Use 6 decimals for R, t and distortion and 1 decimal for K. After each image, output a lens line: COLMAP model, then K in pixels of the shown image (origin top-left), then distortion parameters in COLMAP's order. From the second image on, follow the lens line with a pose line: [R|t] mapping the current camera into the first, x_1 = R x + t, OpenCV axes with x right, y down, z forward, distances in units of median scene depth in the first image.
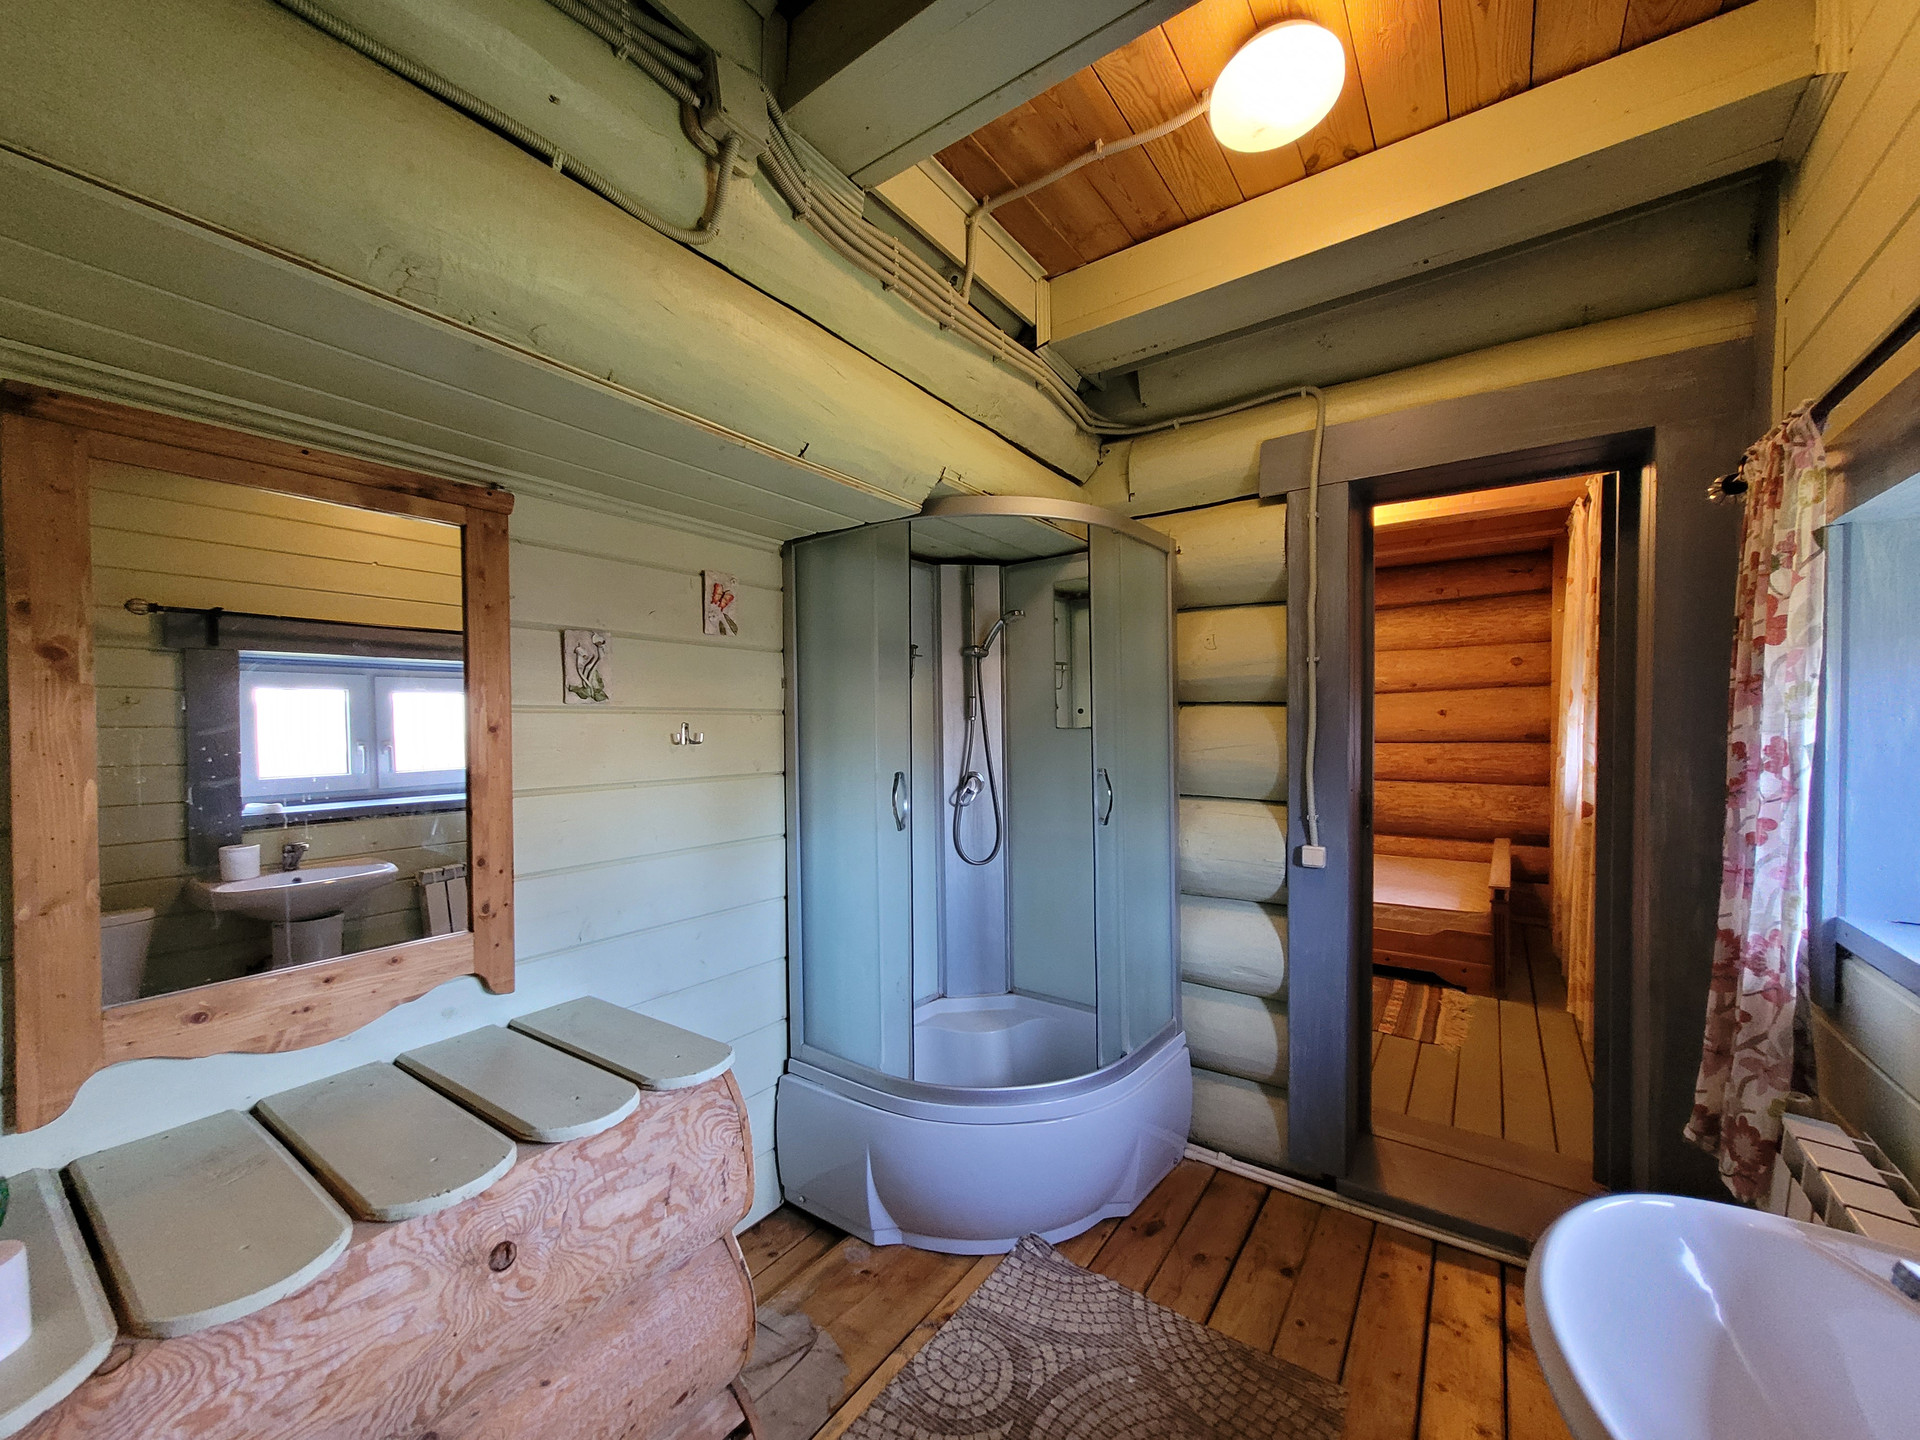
lens RADIAL K [[751.3, 0, 973.6], [0, 751.3, 734.4], [0, 0, 1]] dist [0.012446, -0.001966]
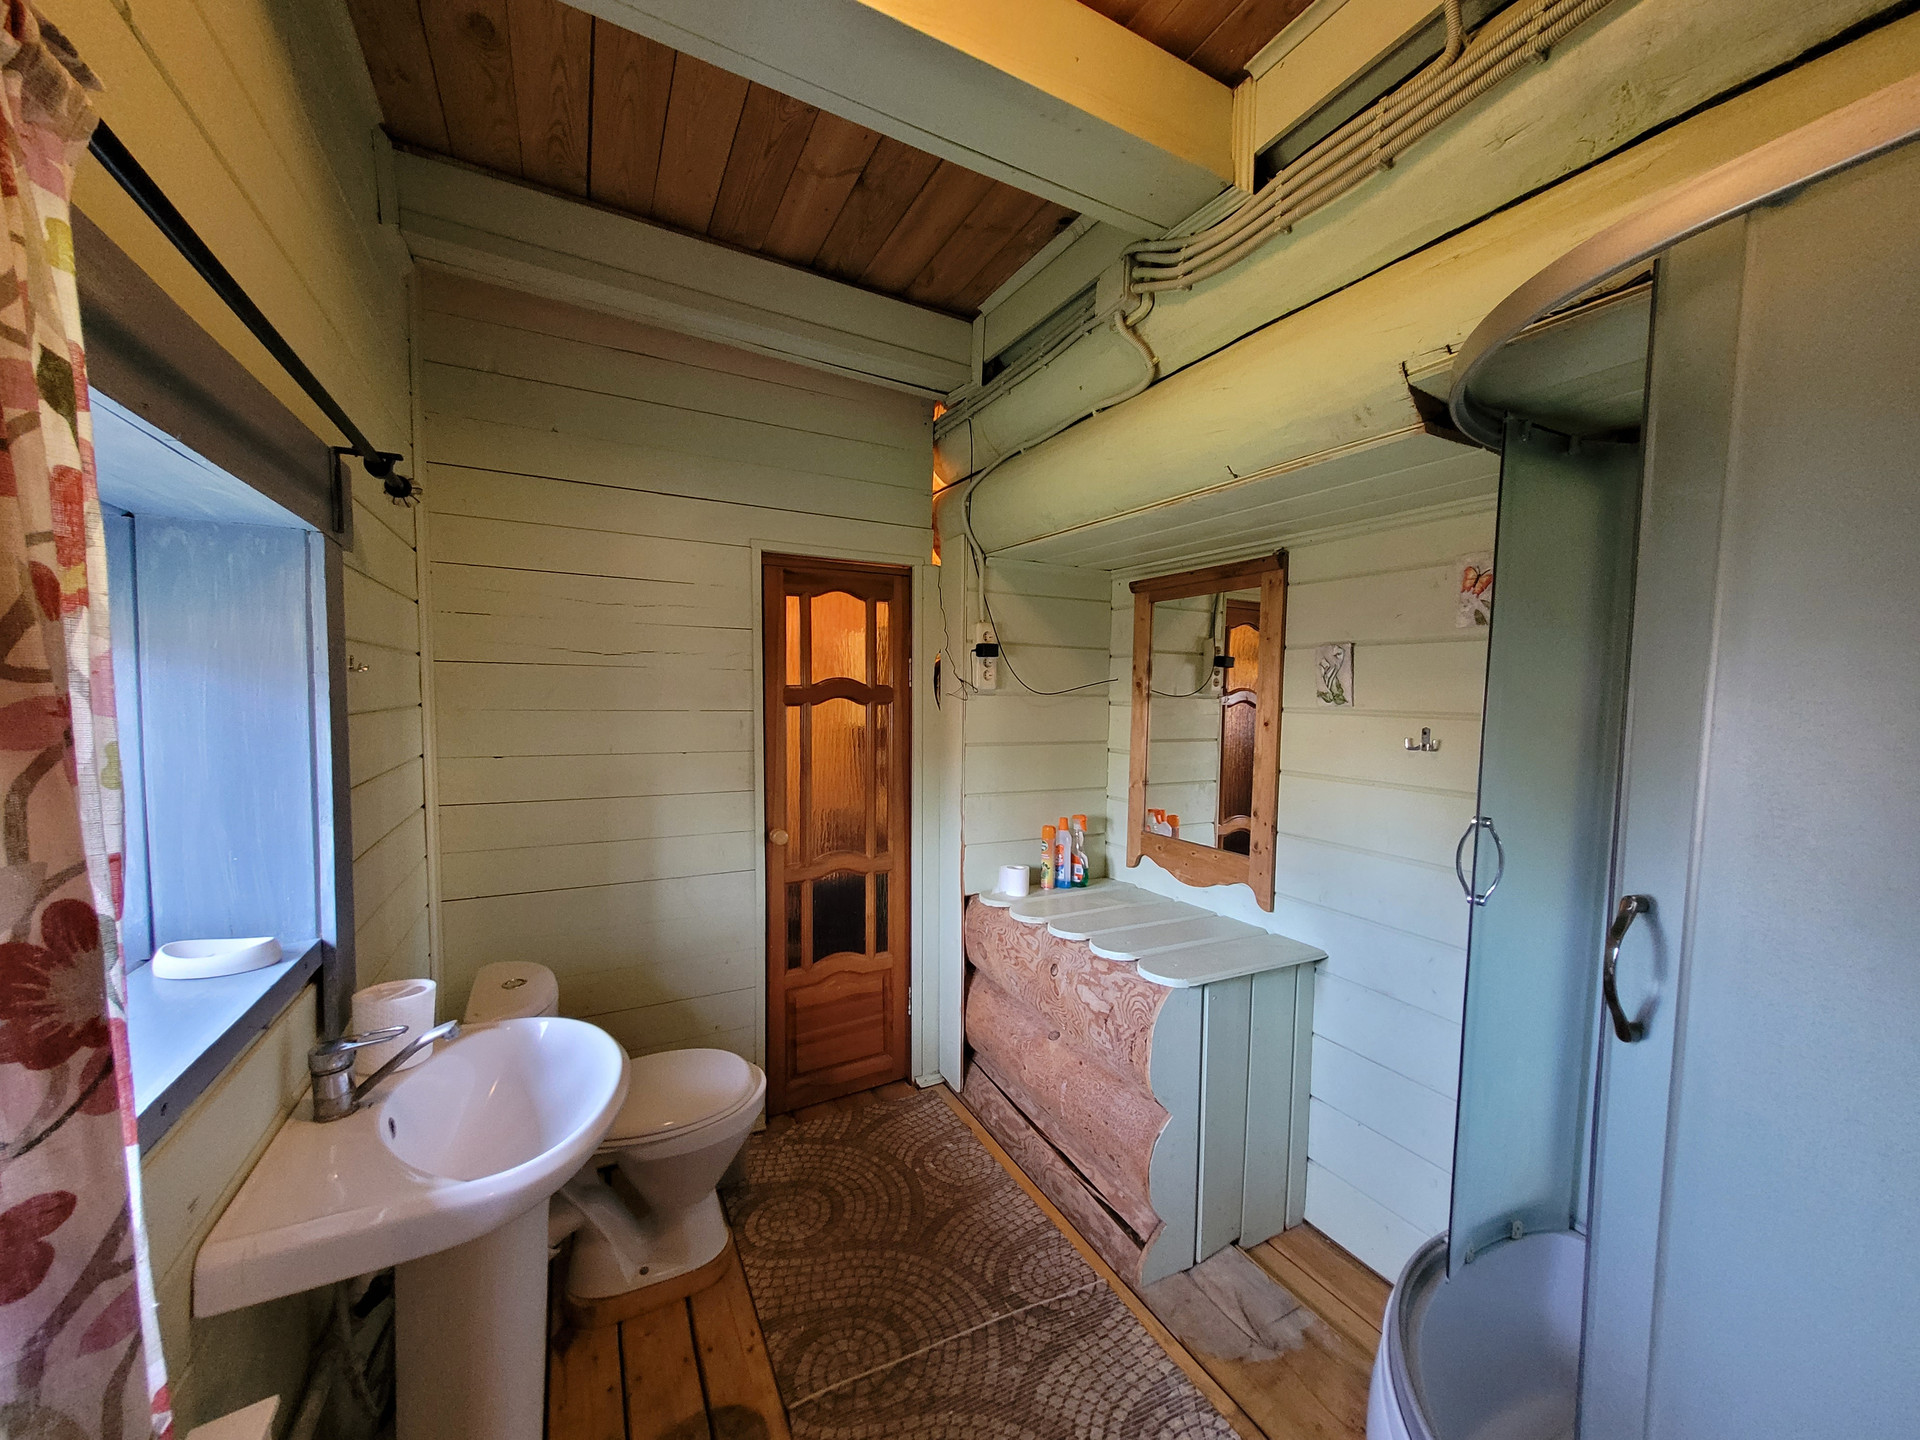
lens RADIAL K [[744.5, 0, 972.0], [0, 744.5, 732.4], [0, 0, 1]] dist [0.010096, -0.000212]
pose [[-0.455814, 0.050066, -0.888666, 0.901844], [-0.026241, 0.997227, 0.069642, -0.076605], [0.889688, 0.055063, -0.453237, 1.183137]]
